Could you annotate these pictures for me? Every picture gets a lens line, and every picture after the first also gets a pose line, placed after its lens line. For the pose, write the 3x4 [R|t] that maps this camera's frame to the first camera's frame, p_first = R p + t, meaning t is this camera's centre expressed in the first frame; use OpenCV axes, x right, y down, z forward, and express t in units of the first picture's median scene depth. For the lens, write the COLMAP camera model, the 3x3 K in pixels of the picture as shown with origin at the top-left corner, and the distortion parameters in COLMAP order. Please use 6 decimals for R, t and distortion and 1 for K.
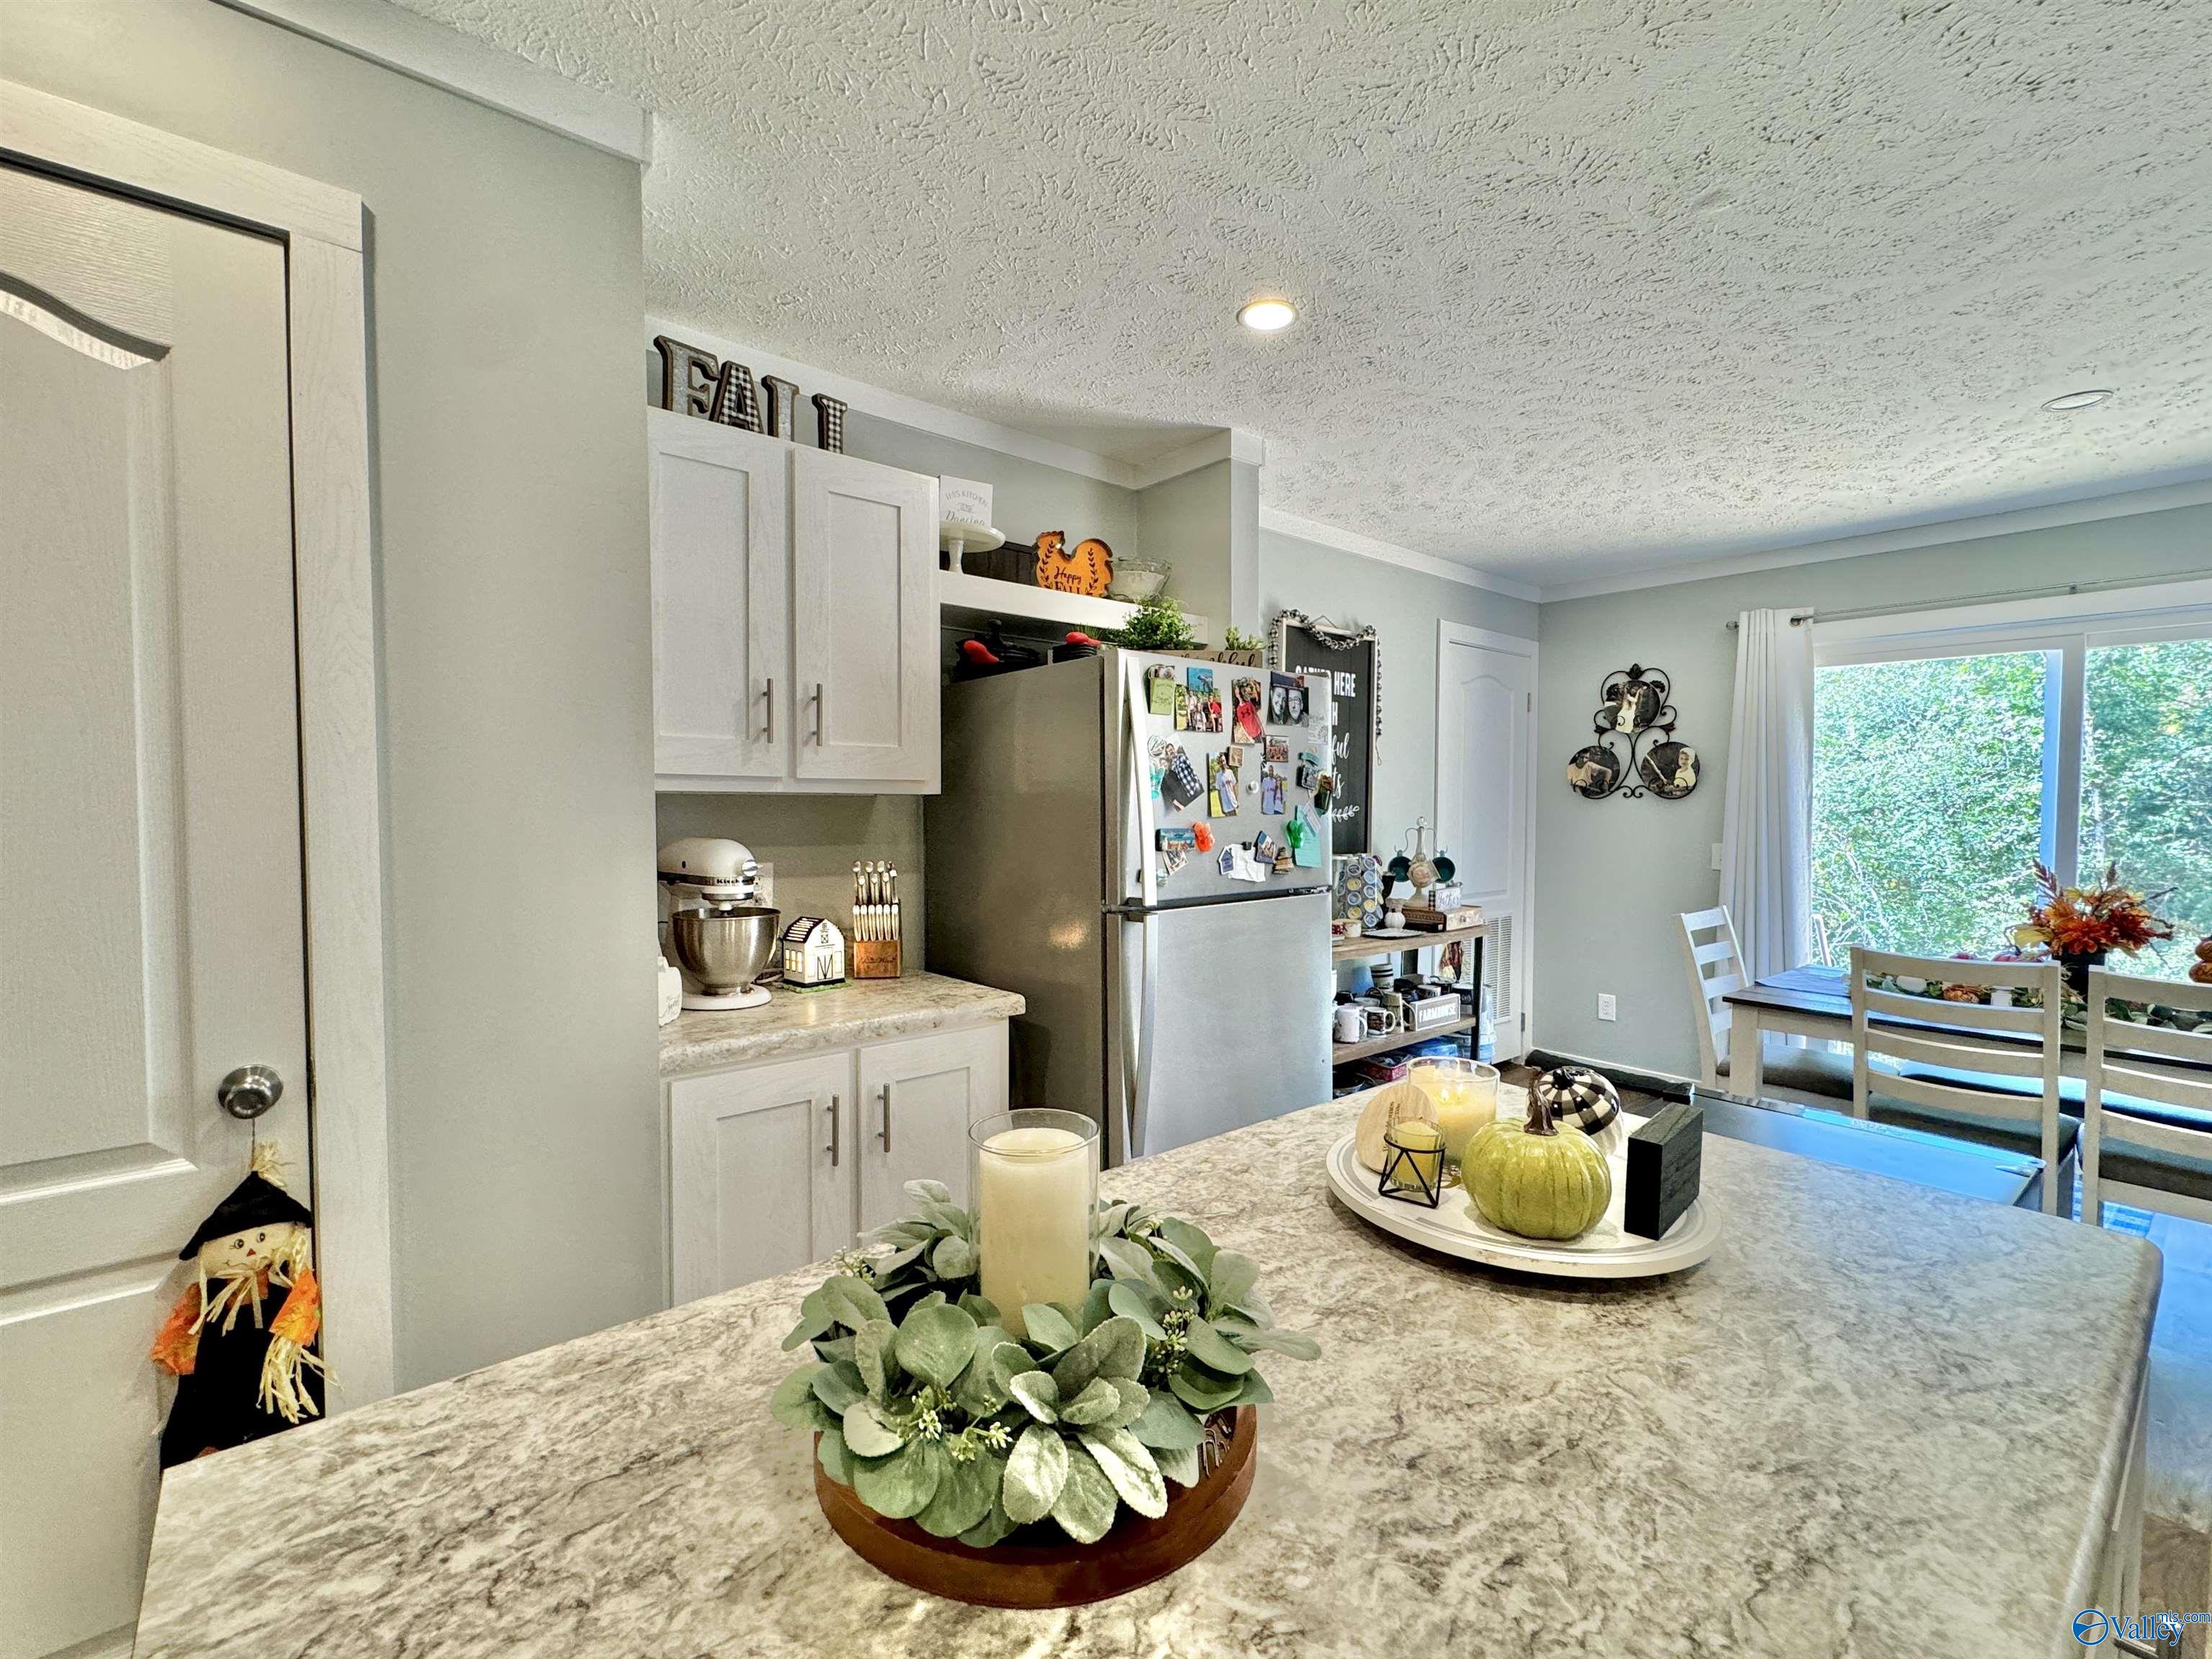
lens RADIAL K [[976.0, 0, 1101.7], [0, 976.0, 829.4], [0, 0, 1]] dist [-0.000110, -0.000394]
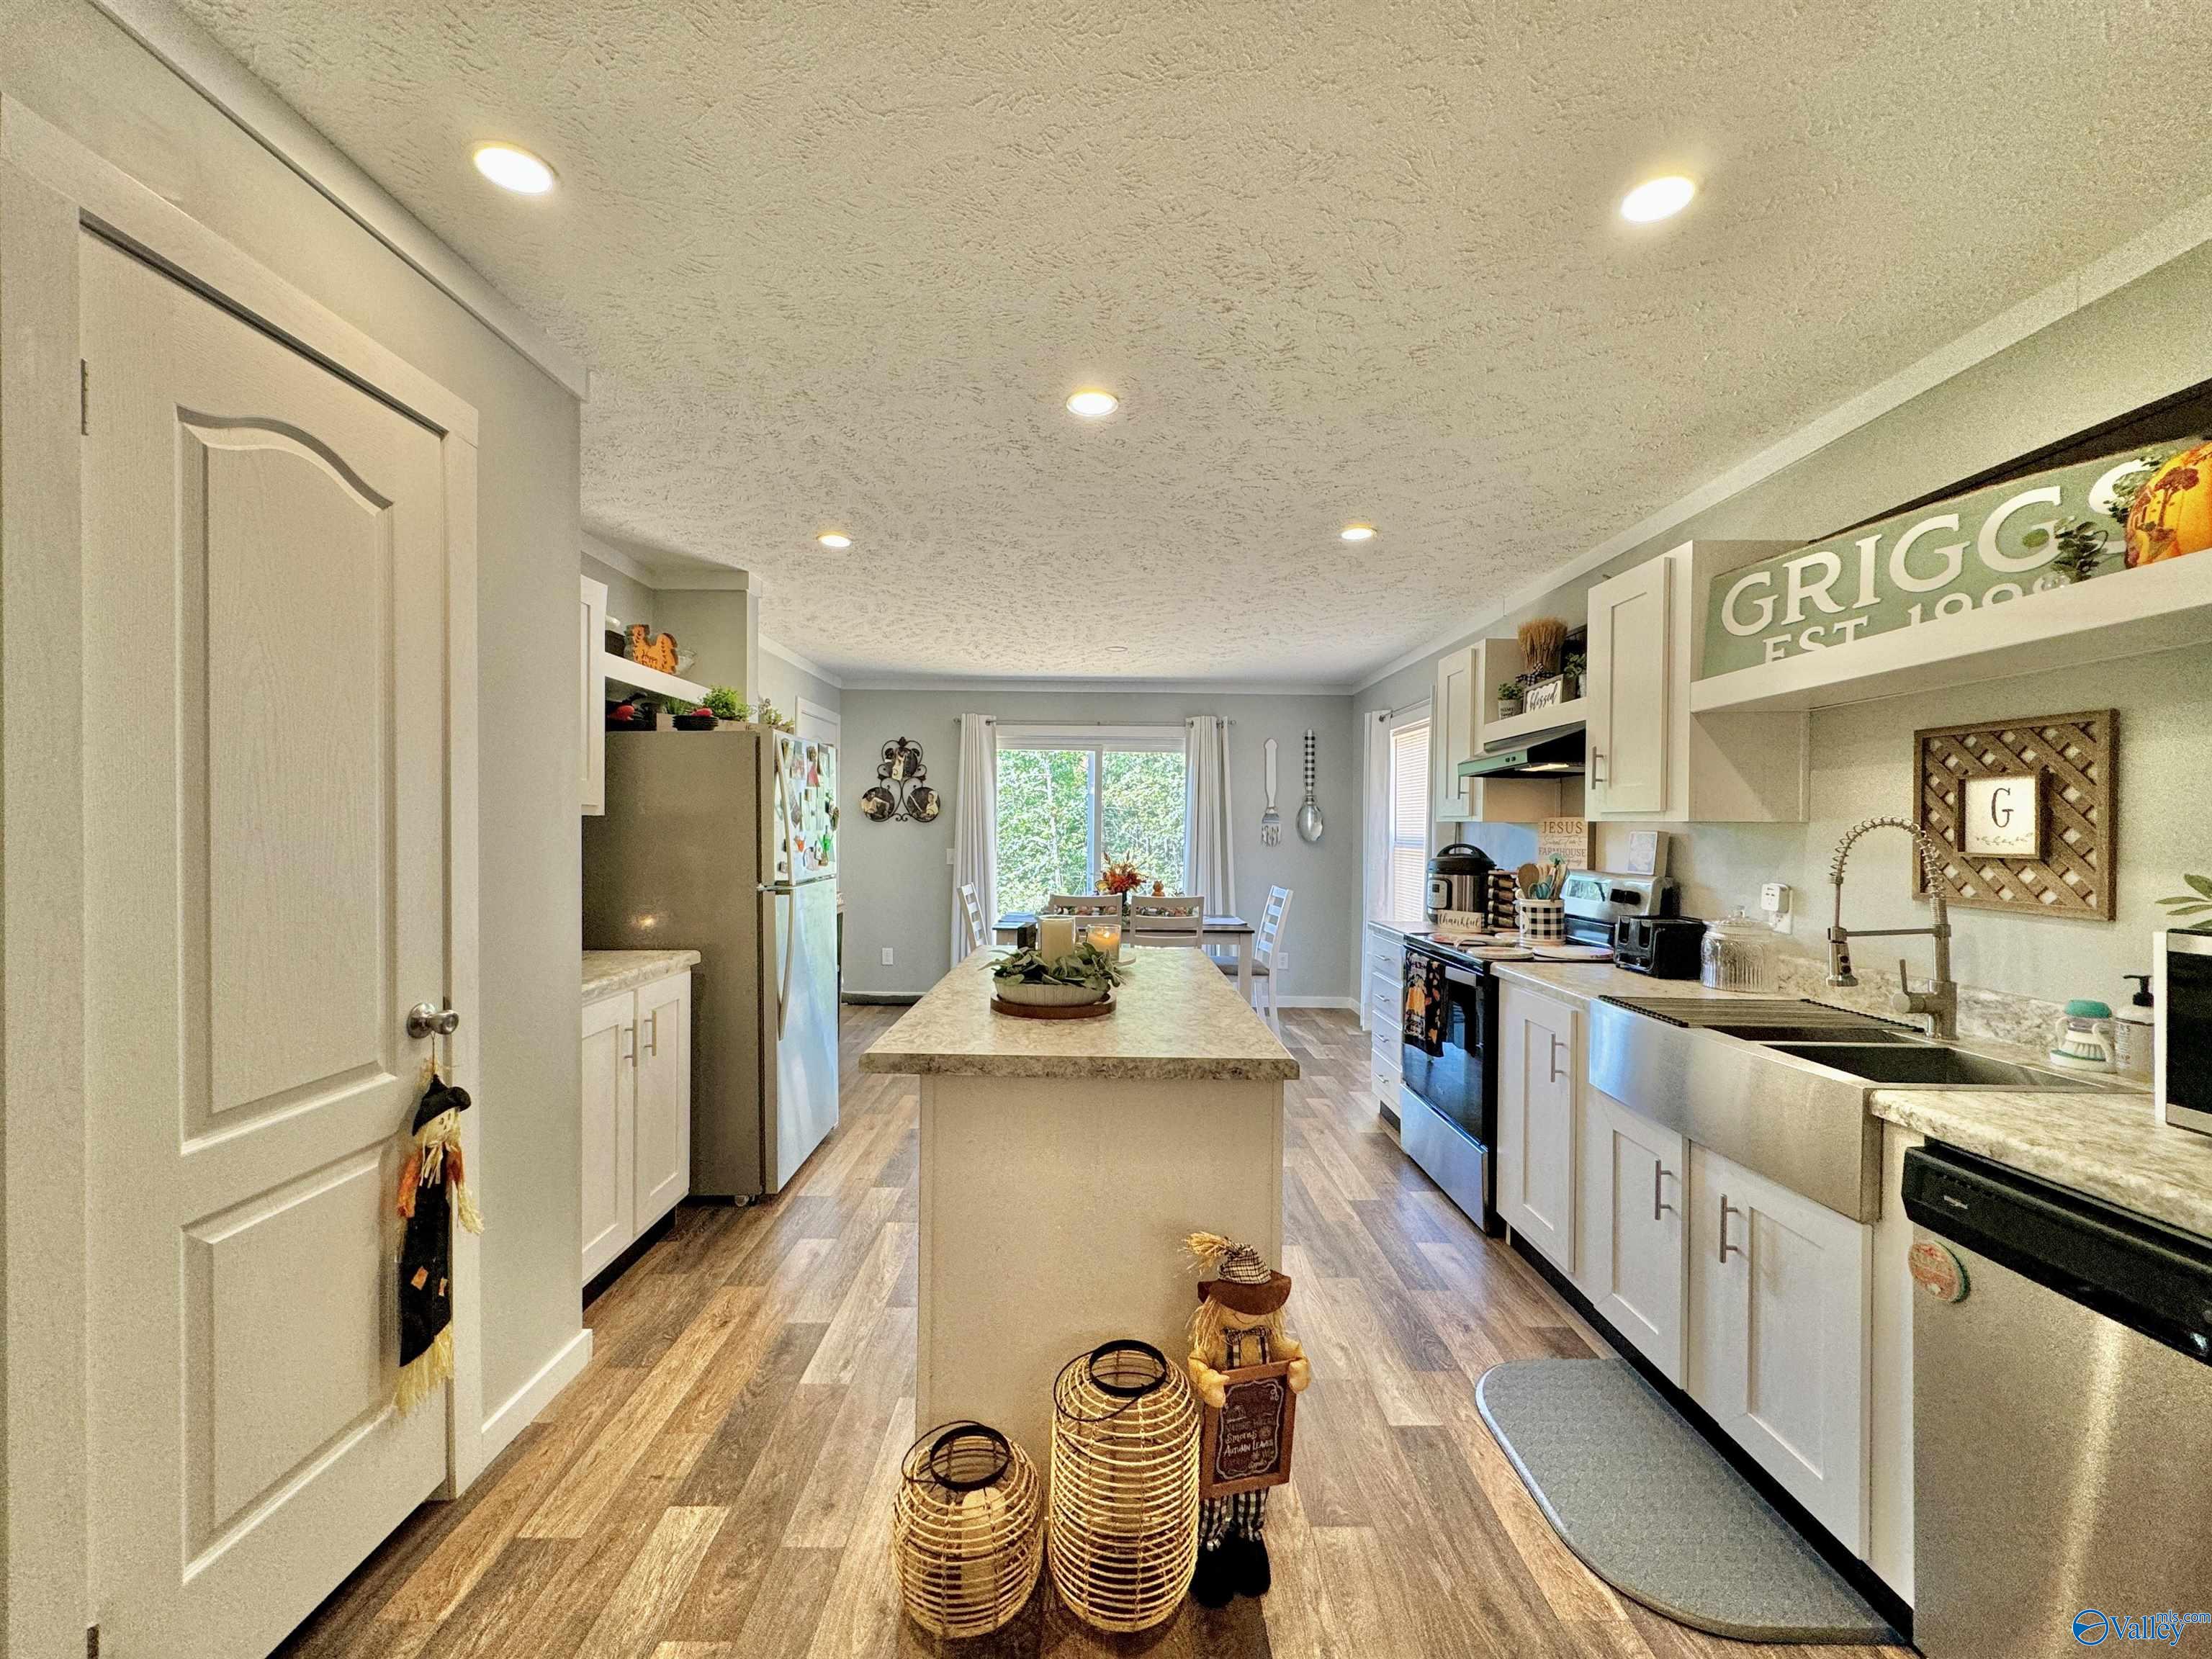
lens RADIAL K [[880.6, 0, 1099.1], [0, 880.6, 829.4], [0, 0, 1]] dist [-0.001704, 0.000550]
pose [[0.647002, 0.000421, 0.762488, -0.522412], [0.015599, 0.999783, -0.013789, 0.008763], [-0.762329, 0.020816, 0.646855, -0.255965]]
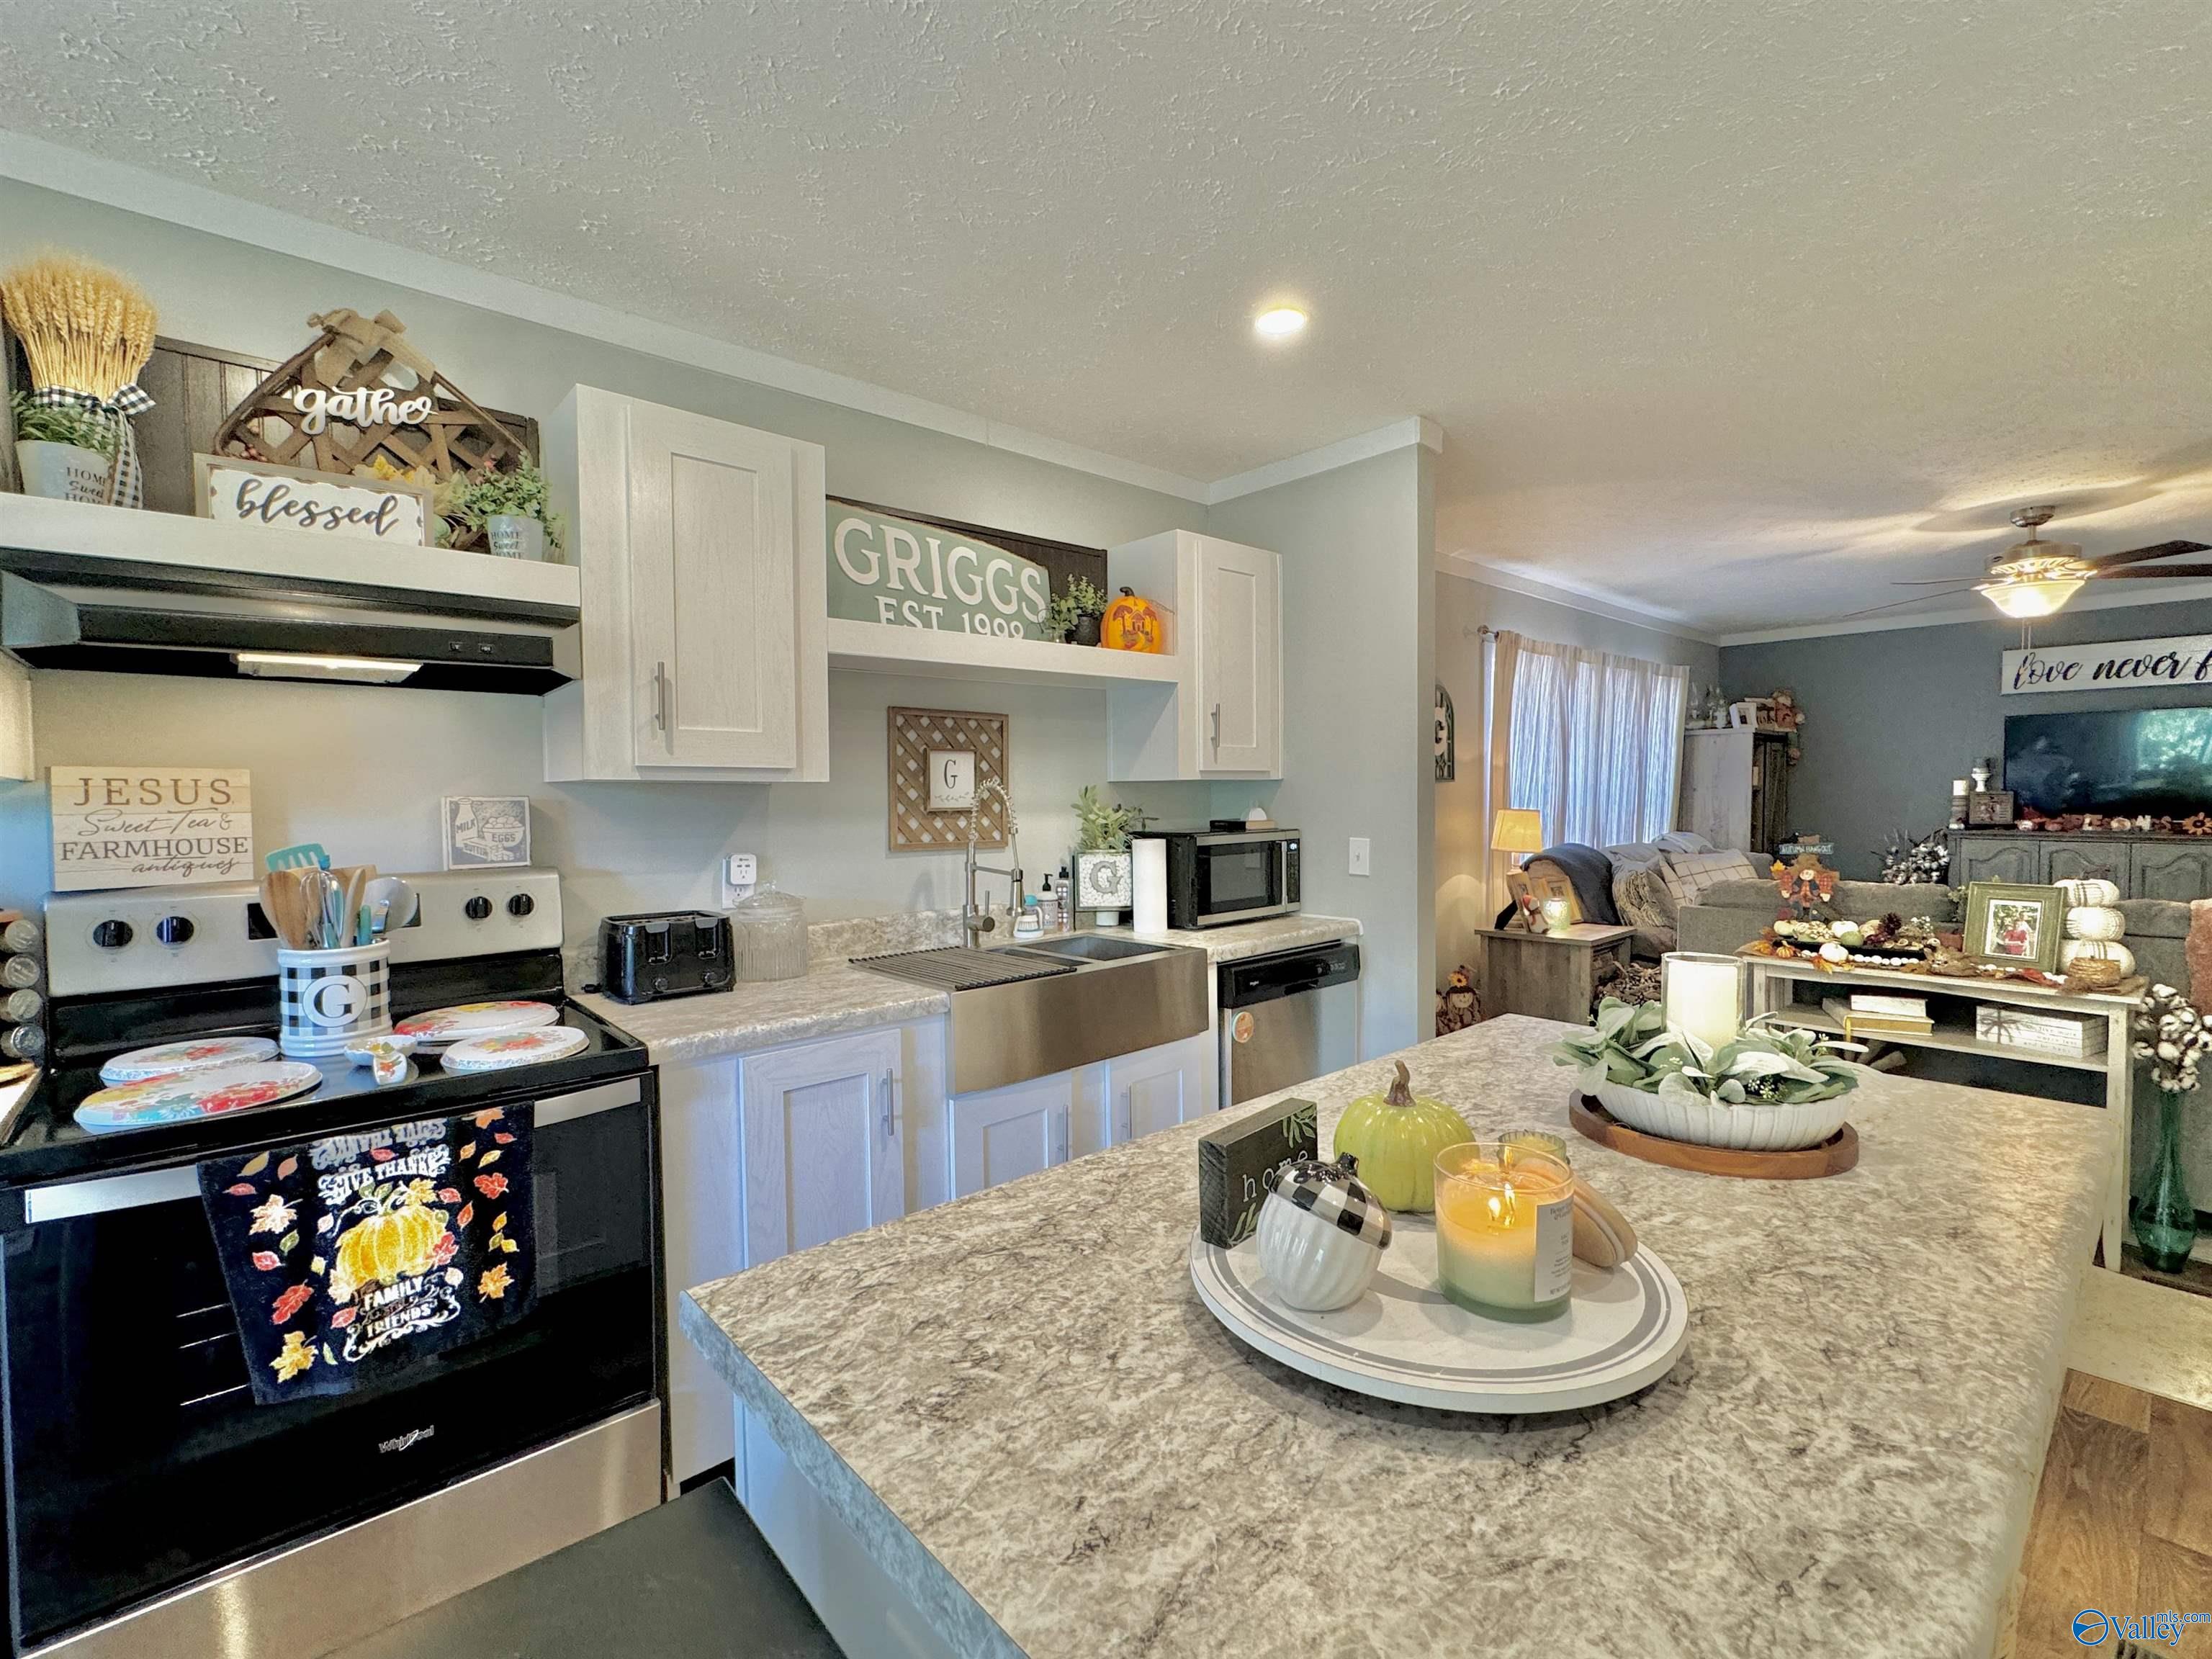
lens RADIAL K [[976.0, 0, 1099.6], [0, 976.0, 830.5], [0, 0, 1]] dist [-0.000110, -0.000394]
pose [[-0.999720, 0.006472, -0.022739, 0.238642], [0.004959, 0.997808, 0.065996, -0.012119], [0.023116, 0.065865, -0.997561, 0.604564]]
